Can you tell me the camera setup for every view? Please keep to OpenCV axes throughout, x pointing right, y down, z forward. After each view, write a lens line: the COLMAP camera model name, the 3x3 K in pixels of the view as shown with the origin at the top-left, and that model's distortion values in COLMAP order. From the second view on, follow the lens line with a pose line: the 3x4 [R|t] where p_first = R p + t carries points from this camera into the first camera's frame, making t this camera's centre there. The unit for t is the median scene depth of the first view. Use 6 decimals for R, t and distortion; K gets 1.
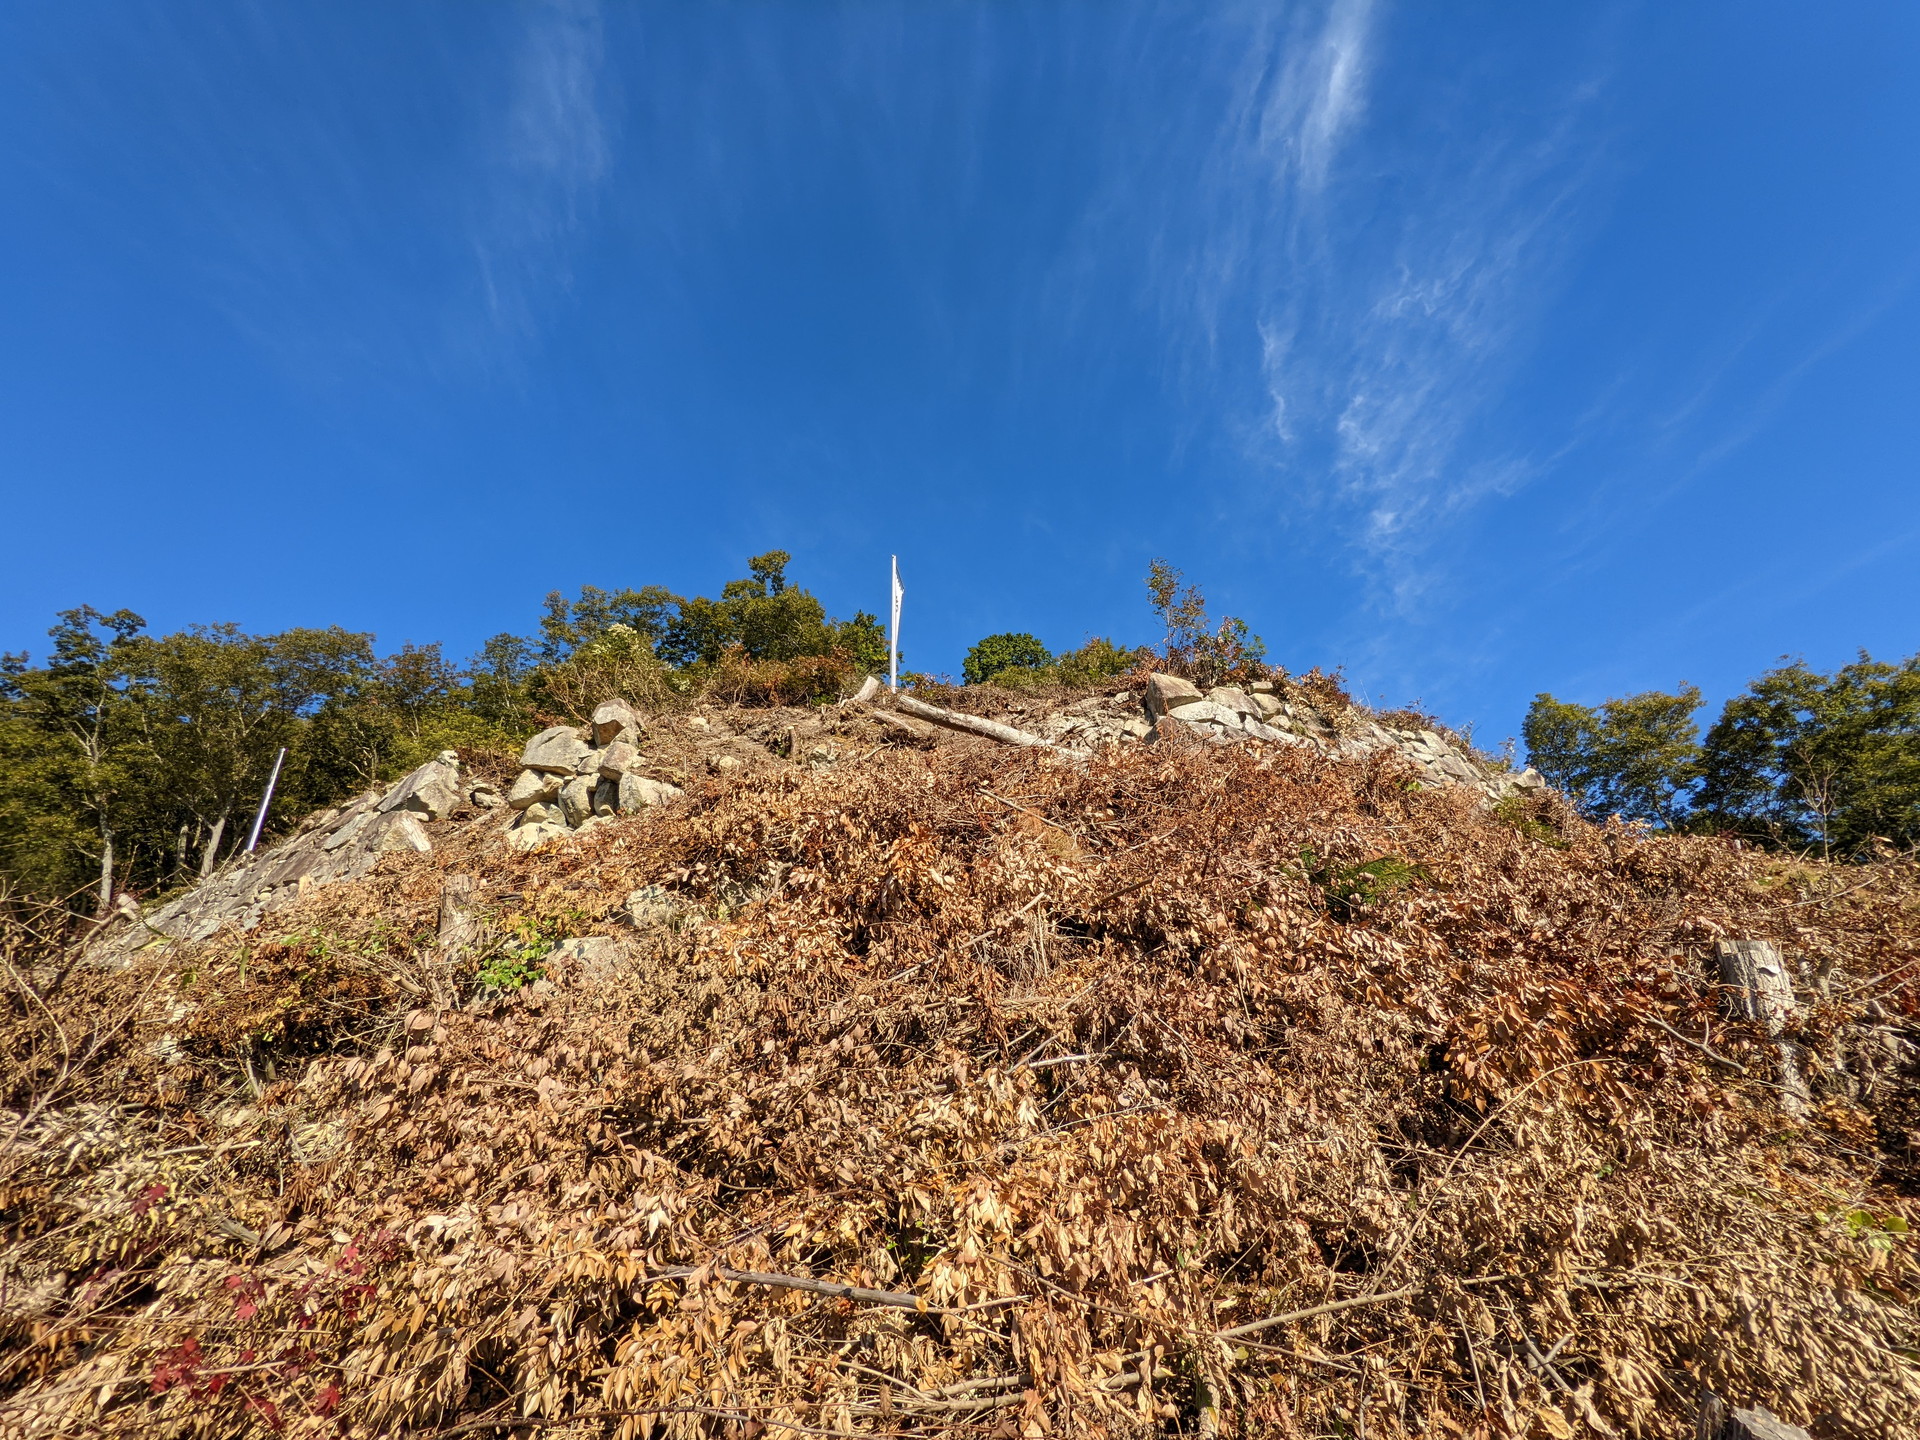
lens RADIAL K [[915.3, 0, 952.1], [0, 915.3, 719.2], [0, 0, 1]] dist [-0.006335, 0.008257]
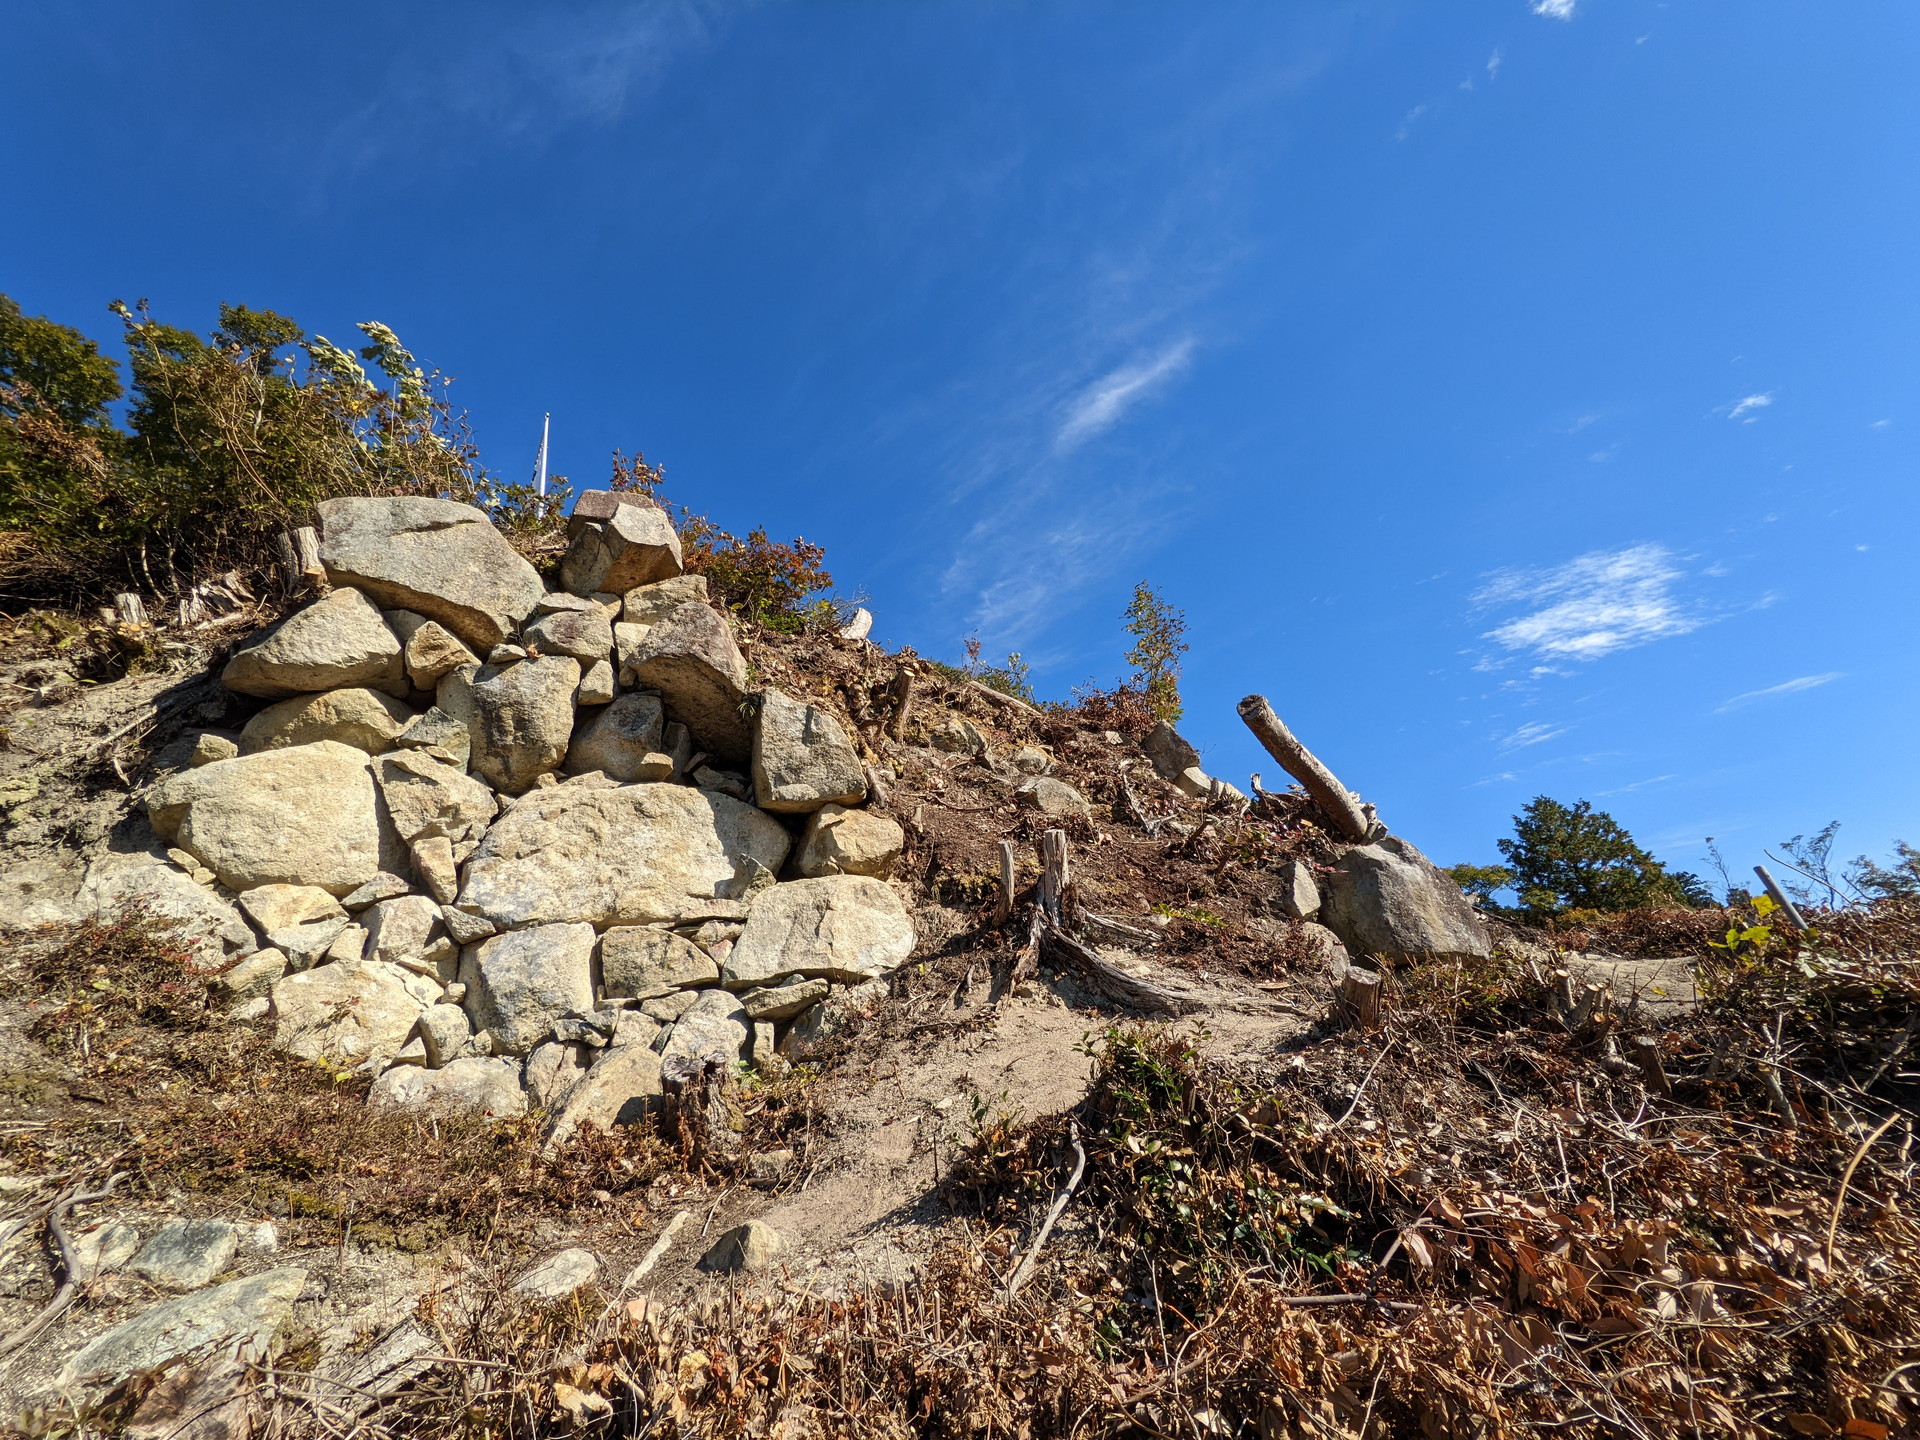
lens RADIAL K [[915.3, 0, 954.9], [0, 915.3, 719.9], [0, 0, 1]] dist [-0.006335, 0.008257]
pose [[0.741633, 0.243954, 0.624873, -0.207036], [-0.241485, 0.966167, -0.090590, 0.033144], [-0.625832, -0.083713, 0.775453, 0.243879]]
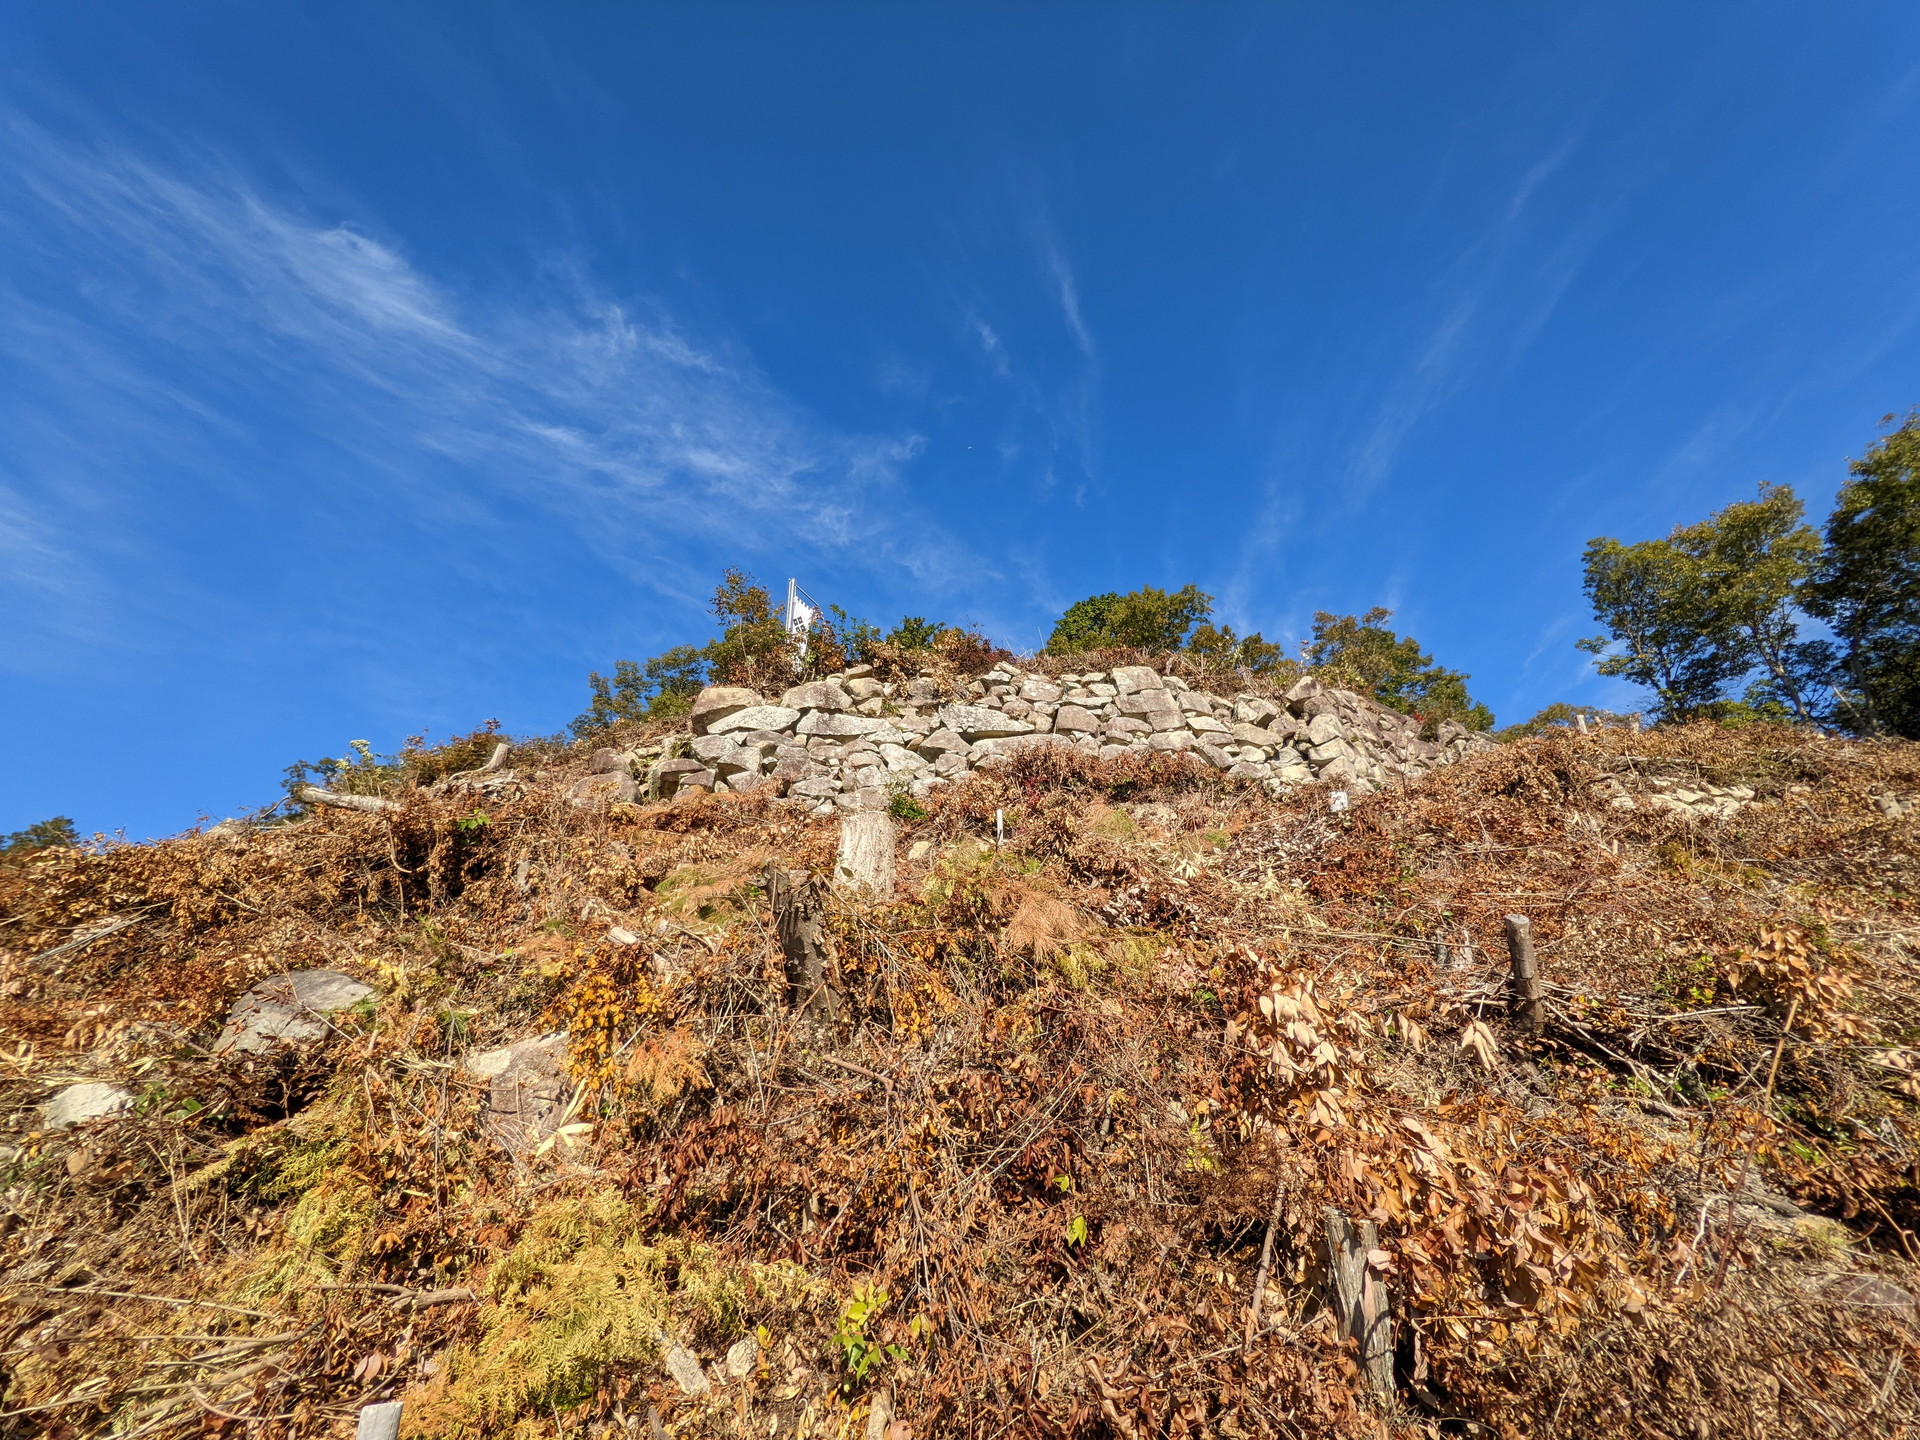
lens RADIAL K [[915.3, 0, 952.3], [0, 915.3, 703.4], [0, 0, 1]] dist [-0.006335, 0.008257]
pose [[0.930280, -0.202741, -0.305737, 0.390848], [0.203862, 0.978581, -0.028618, 0.024247], [0.304991, -0.035705, 0.951686, 0.067125]]
